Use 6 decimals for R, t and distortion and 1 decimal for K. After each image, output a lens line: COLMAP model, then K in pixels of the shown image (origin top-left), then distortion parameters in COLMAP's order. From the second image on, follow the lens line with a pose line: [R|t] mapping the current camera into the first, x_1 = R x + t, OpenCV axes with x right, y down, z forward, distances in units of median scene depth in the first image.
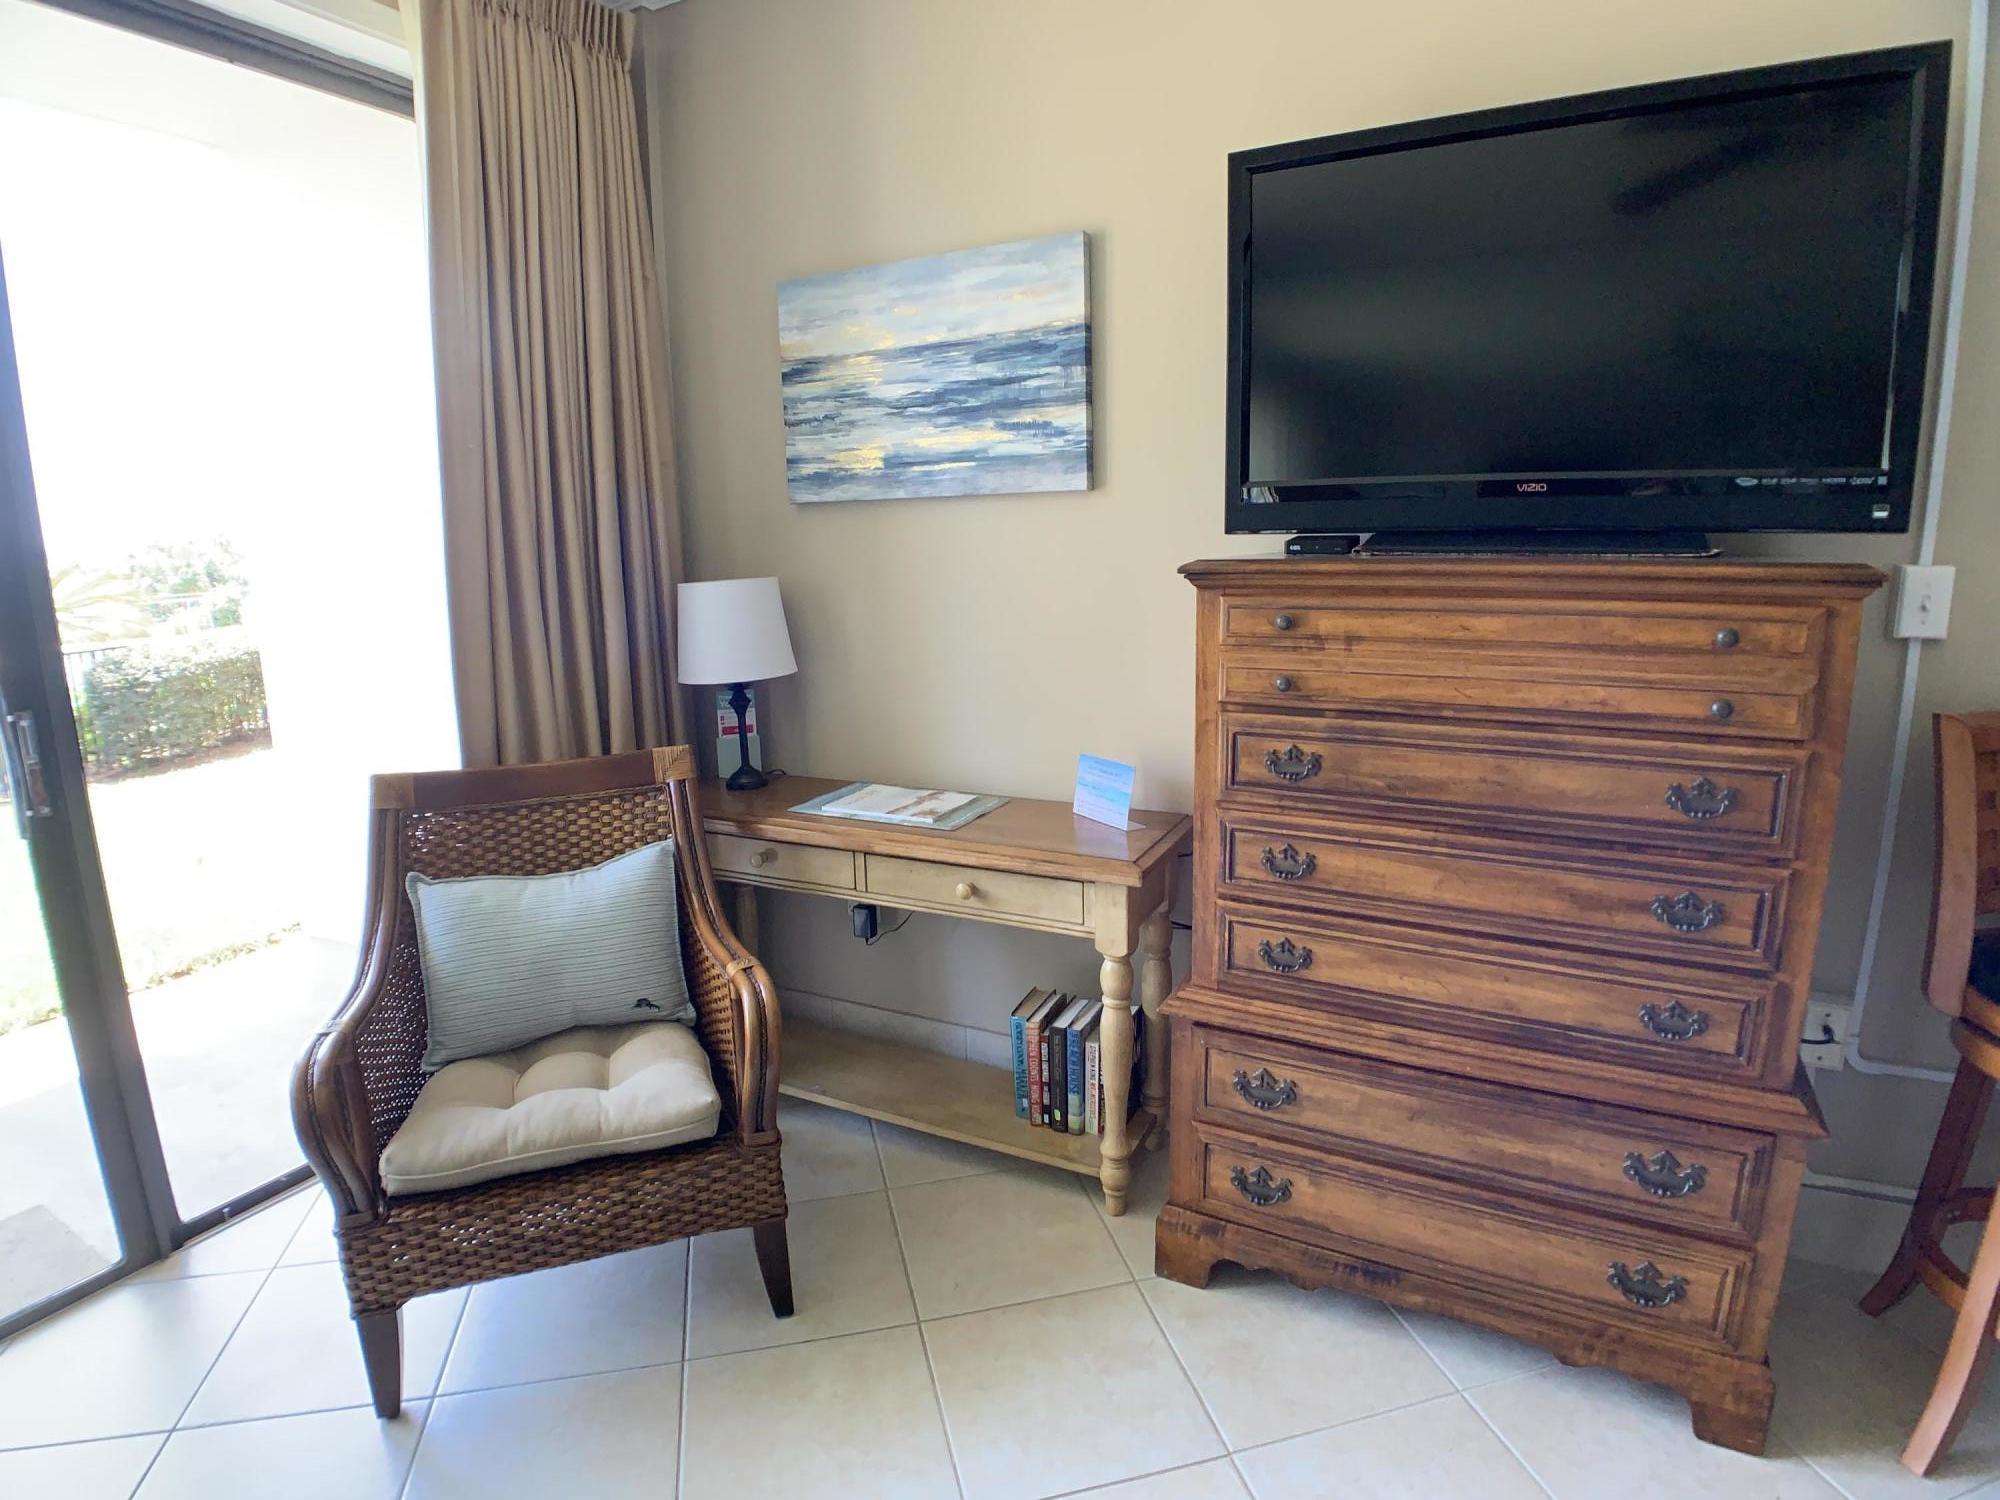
lens RADIAL K [[1041.3, 0, 994.5], [0, 1041.3, 747.0], [0, 0, 1]] dist [-0.086499, 0.009035]
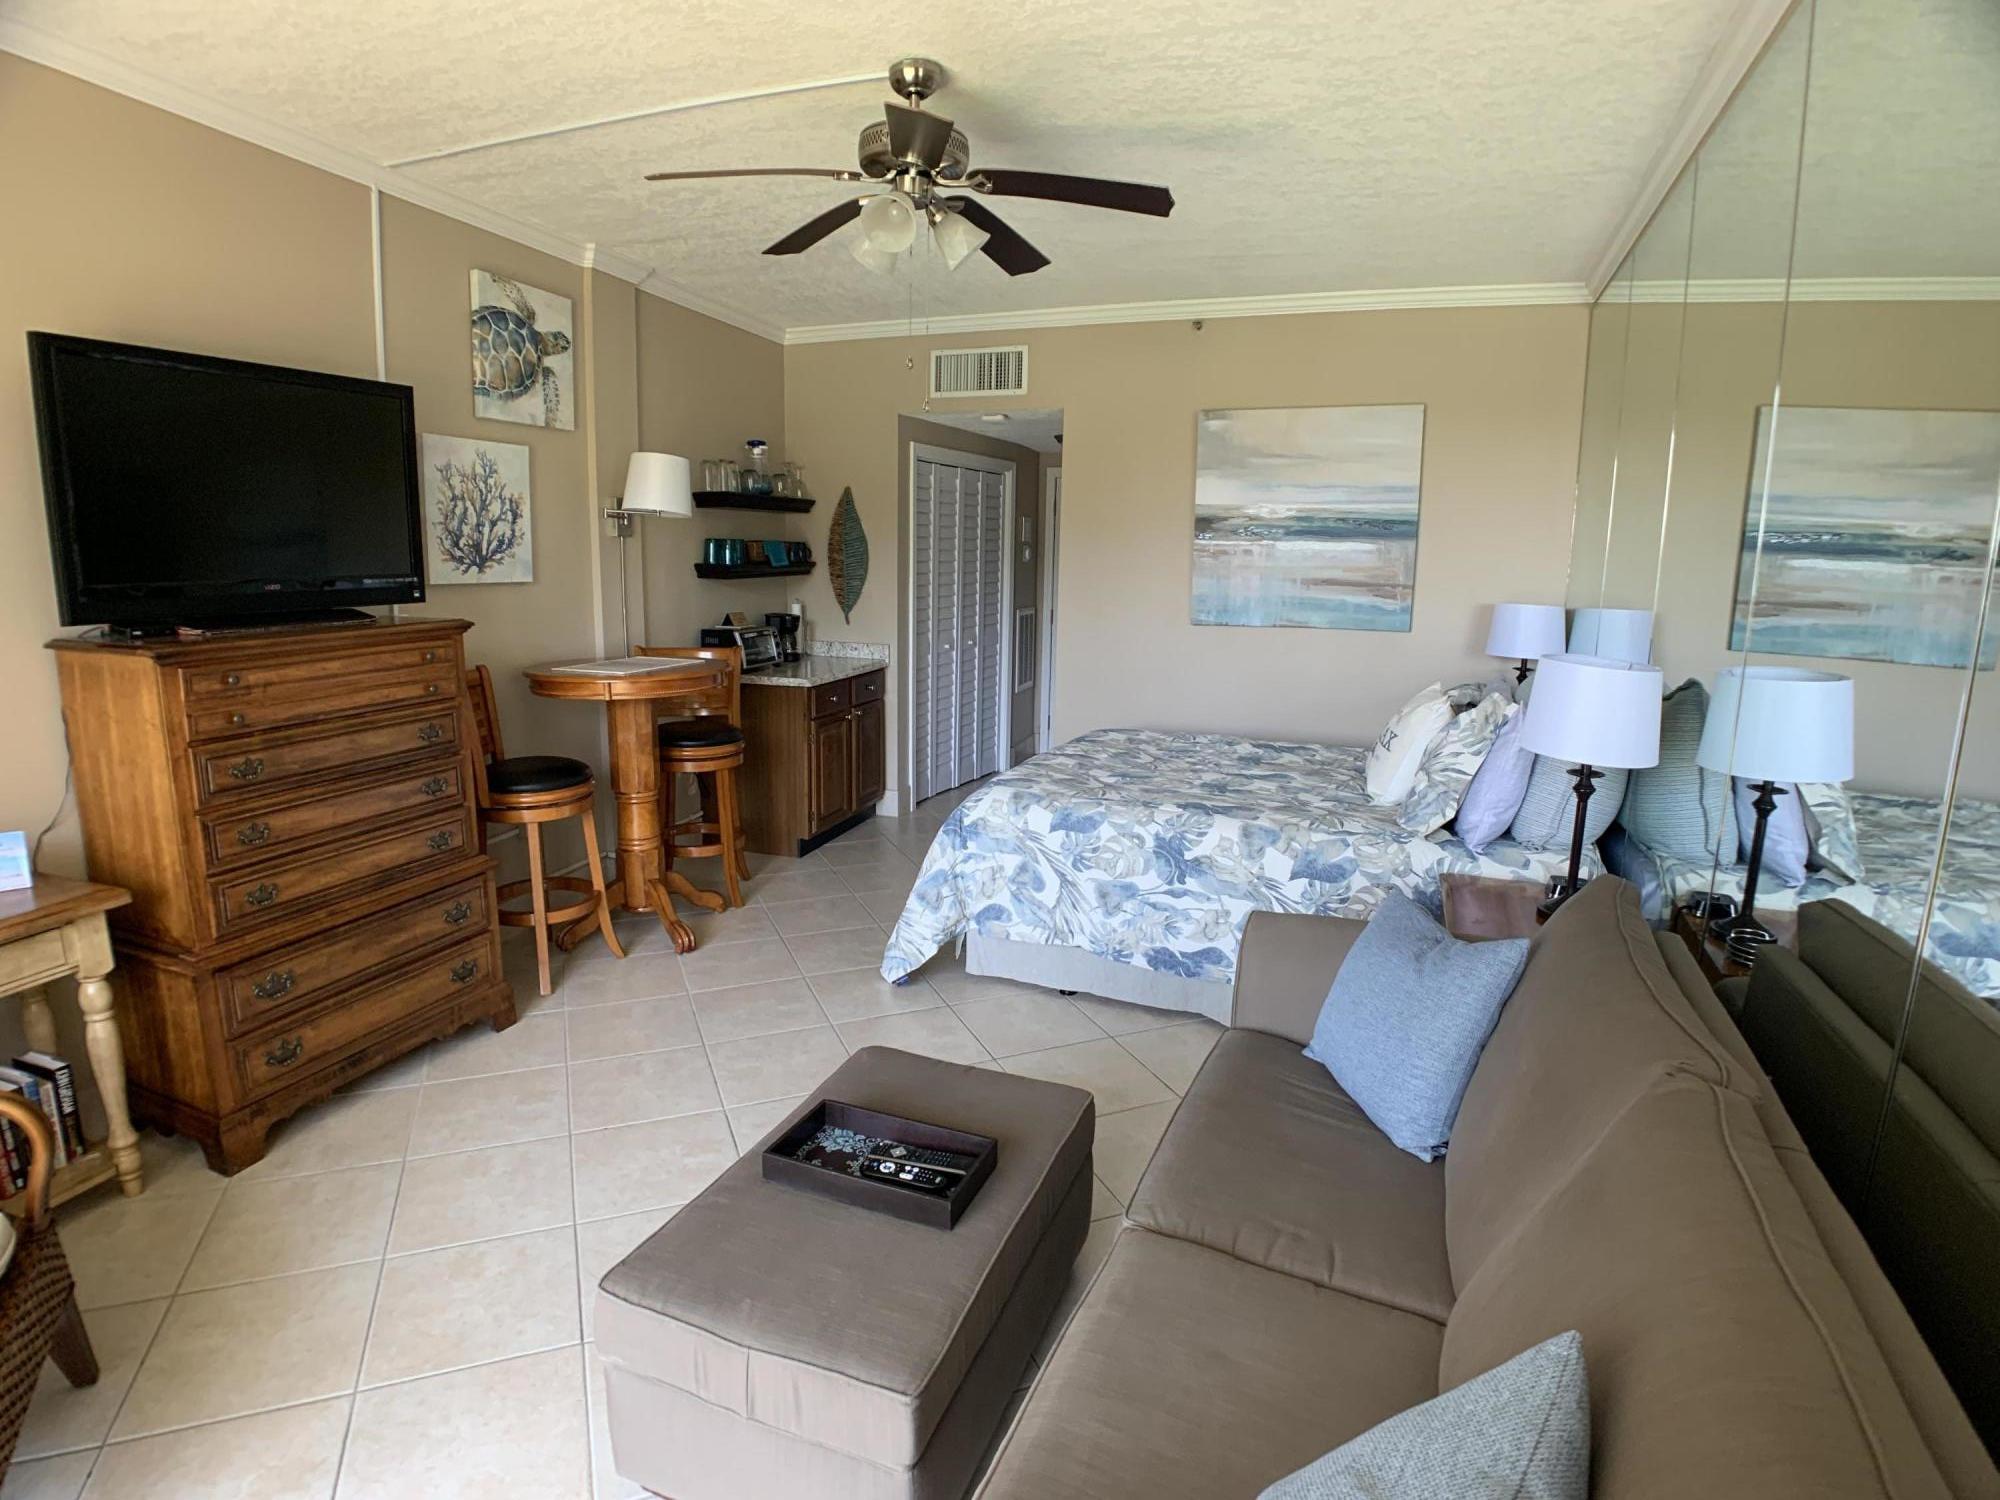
lens RADIAL K [[1041.3, 0, 1004.4], [0, 1041.3, 740.1], [0, 0, 1]] dist [-0.086499, 0.009035]
pose [[-0.170855, -0.162859, 0.971743, -1.032799], [0.181408, 0.964185, 0.193488, -0.082586], [-0.968452, 0.209341, -0.135192, 0.065744]]
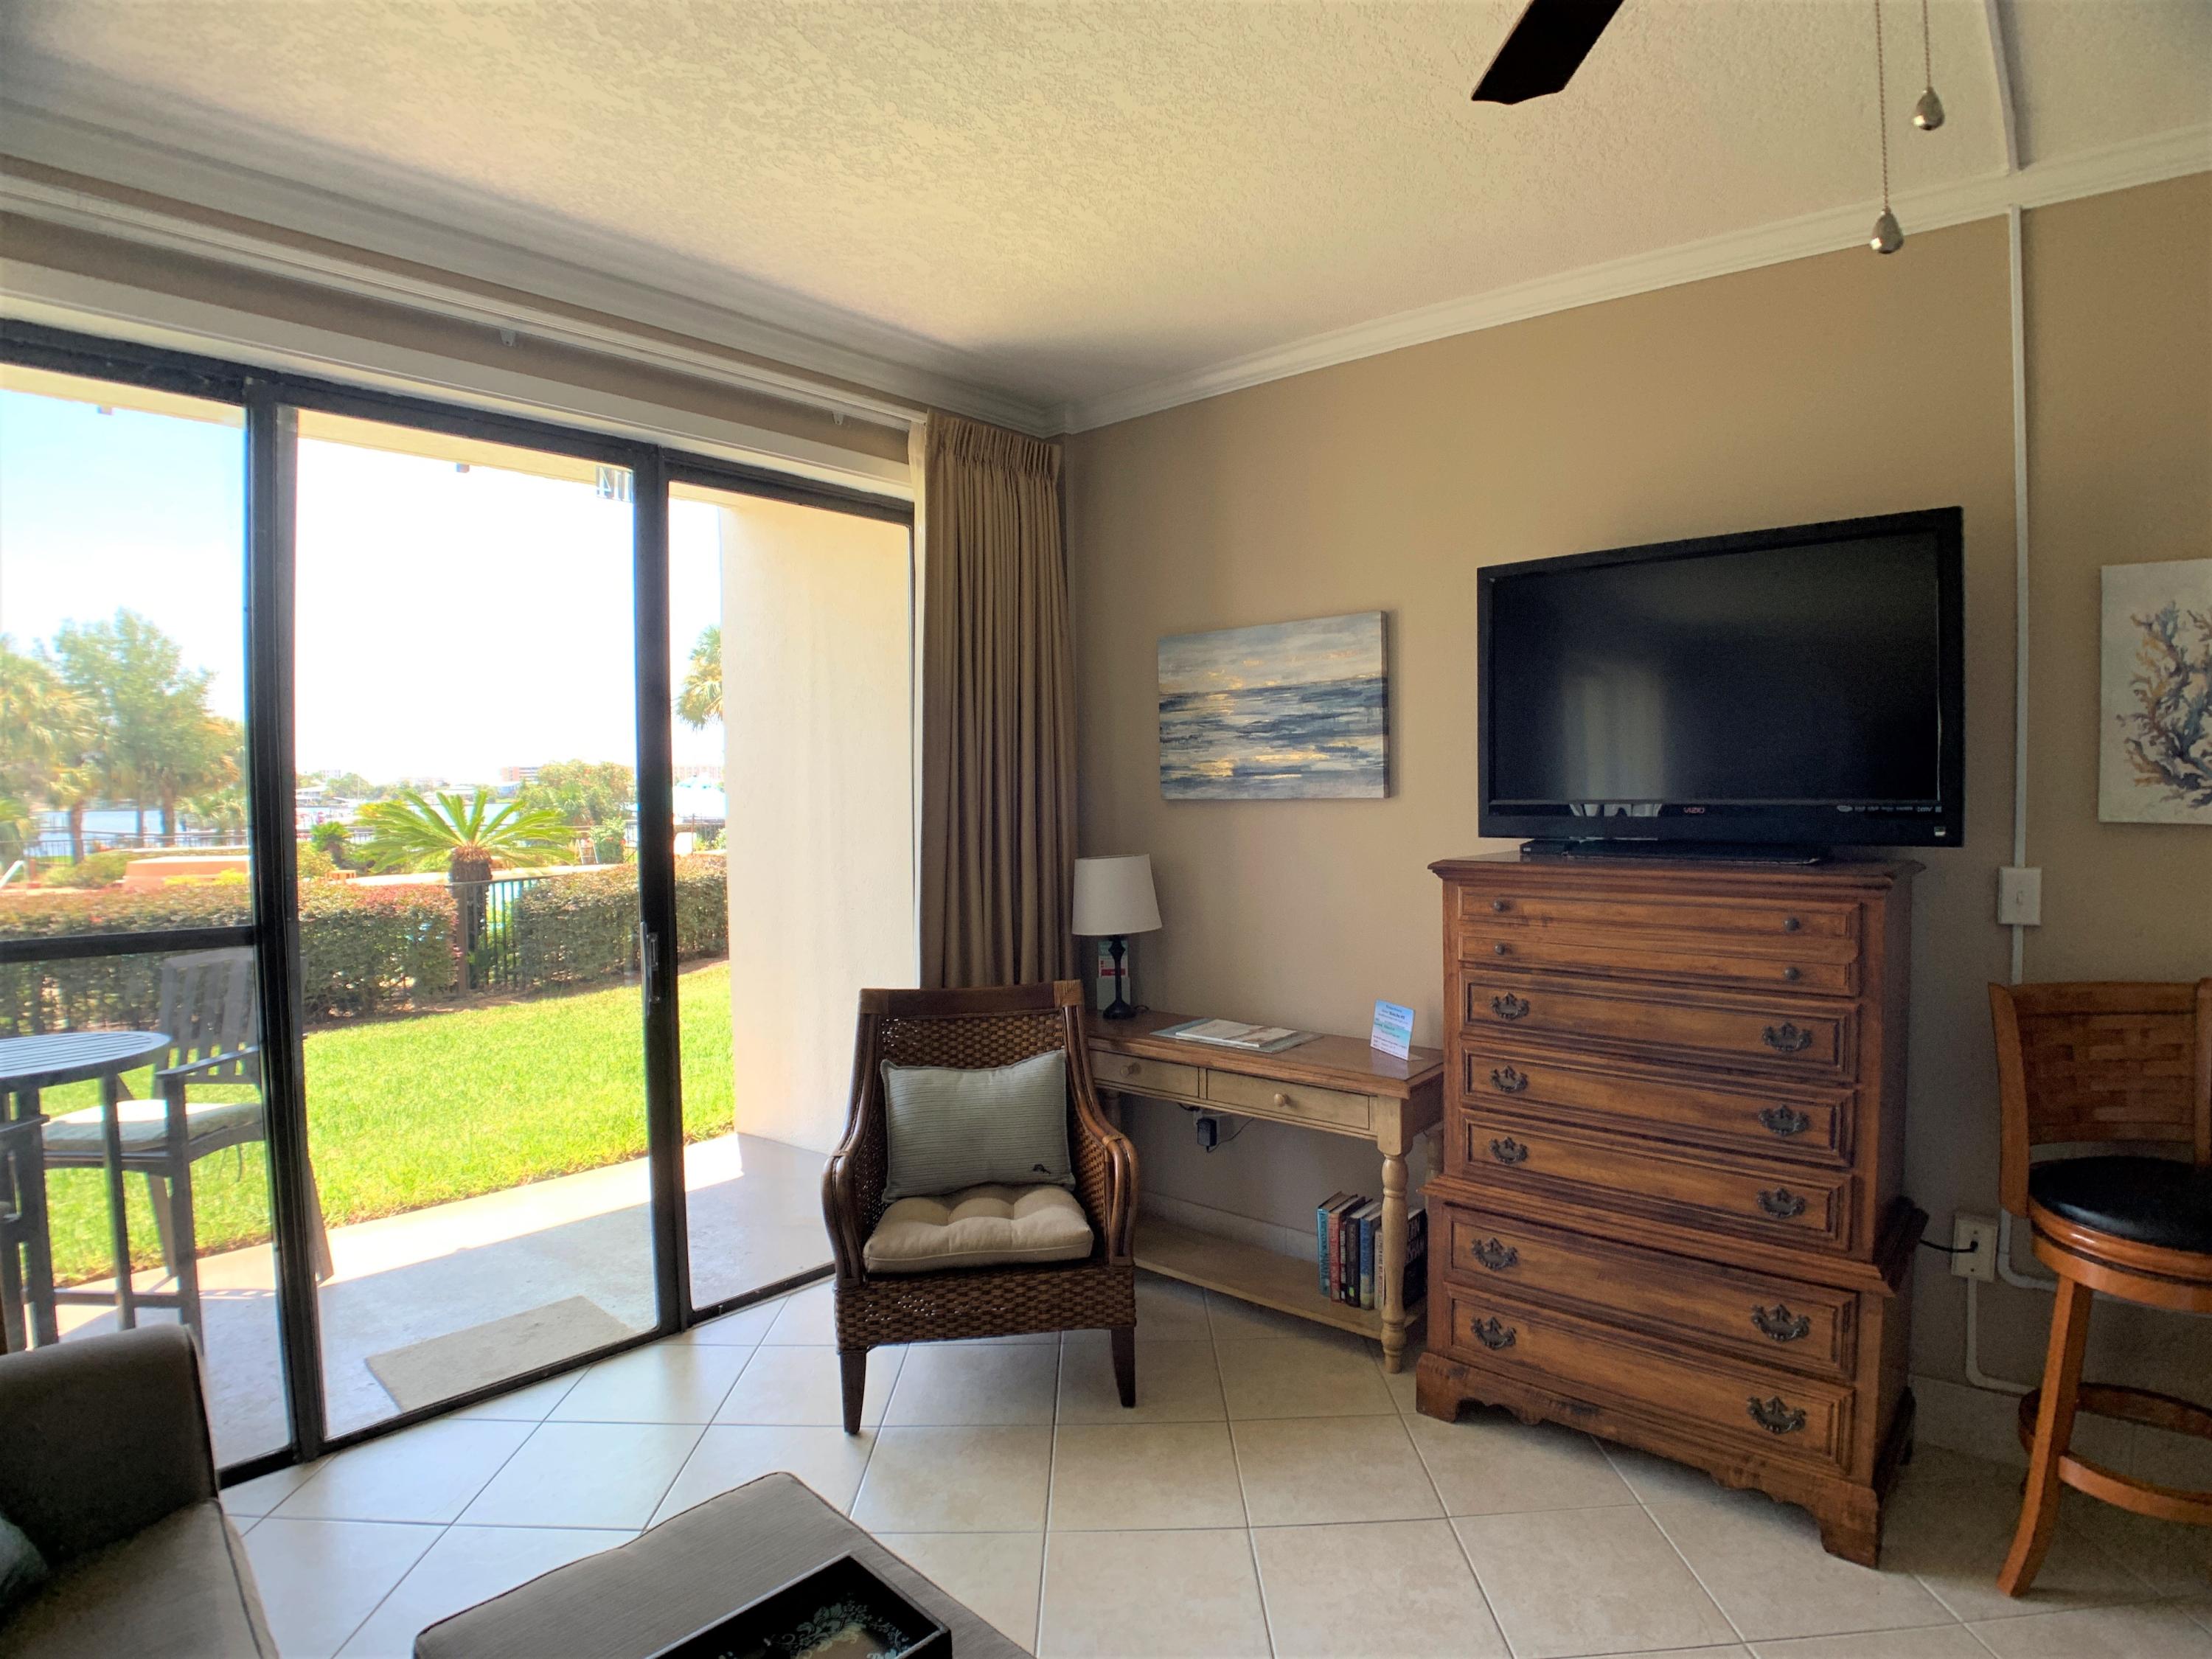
lens RADIAL K [[1151.6, 0, 1126.7], [0, 1151.6, 829.3], [0, 0, 1]] dist [-0.086499, 0.009035]
pose [[0.976713, 0.015469, -0.213990, 0.083880], [-0.049184, 0.986979, -0.153143, 0.031158], [0.208834, 0.160102, 0.964757, -0.482434]]
